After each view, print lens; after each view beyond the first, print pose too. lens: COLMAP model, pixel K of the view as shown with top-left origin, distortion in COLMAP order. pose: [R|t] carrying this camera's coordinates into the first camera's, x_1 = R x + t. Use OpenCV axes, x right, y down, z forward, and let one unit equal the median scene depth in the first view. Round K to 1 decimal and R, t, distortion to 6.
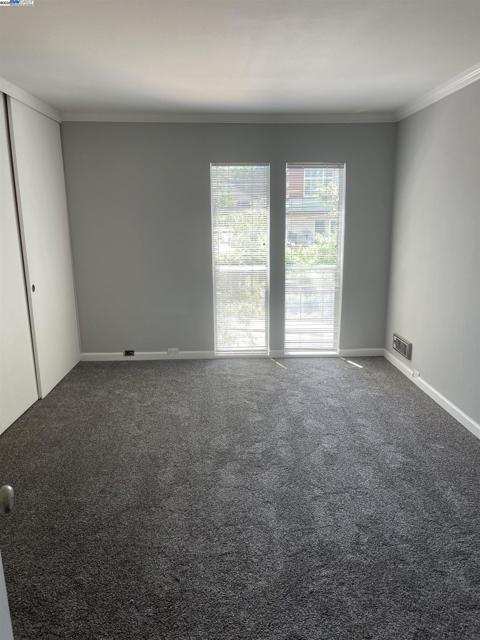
lens RADIAL K [[484.5, 0, 239.8], [0, 484.5, 321.4], [0, 0, 1]] dist [0.072134, -0.092995]
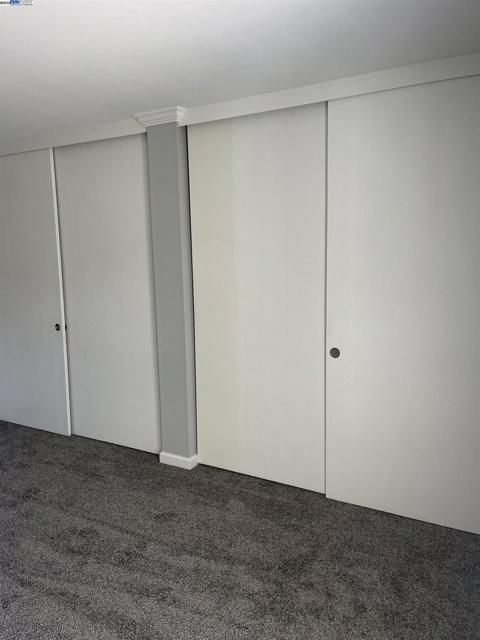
lens RADIAL K [[484.5, 0, 241.6], [0, 484.5, 321.4], [0, 0, 1]] dist [0.072134, -0.092995]
pose [[-0.520673, 0.129160, -0.843930, 0.219760], [-0.165103, 0.954598, 0.247960, -0.223282], [0.837640, 0.268441, -0.475708, 1.011734]]
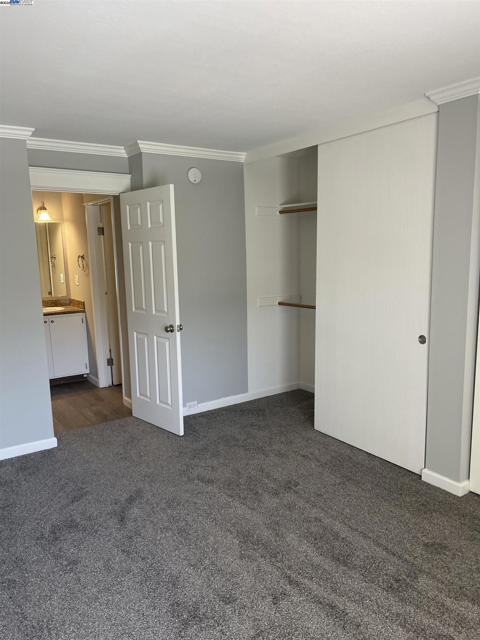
lens RADIAL K [[484.5, 0, 239.2], [0, 484.5, 317.3], [0, 0, 1]] dist [0.072134, -0.092995]
pose [[-0.852793, 0.089664, -0.514494, 0.224242], [-0.087394, 0.946758, 0.309856, -0.210467], [0.514885, 0.309207, -0.799553, 0.949486]]
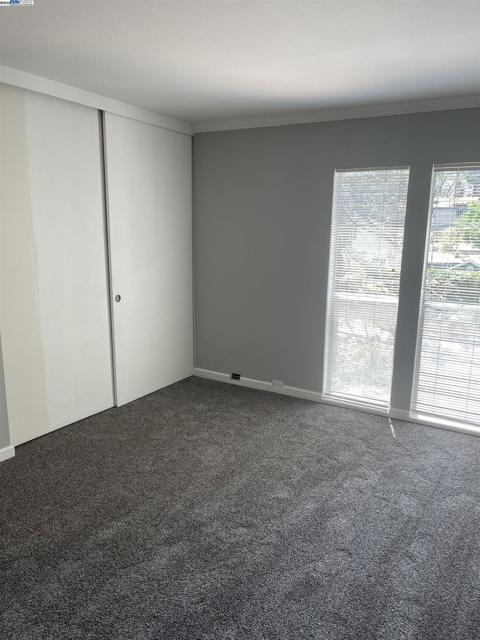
lens RADIAL K [[484.5, 0, 241.2], [0, 484.5, 326.8], [0, 0, 1]] dist [0.072134, -0.092995]
pose [[0.841261, 0.132827, -0.524058, 0.277714], [-0.140934, 0.989713, 0.024613, -0.058469], [0.521937, 0.053151, 0.851327, 0.226916]]
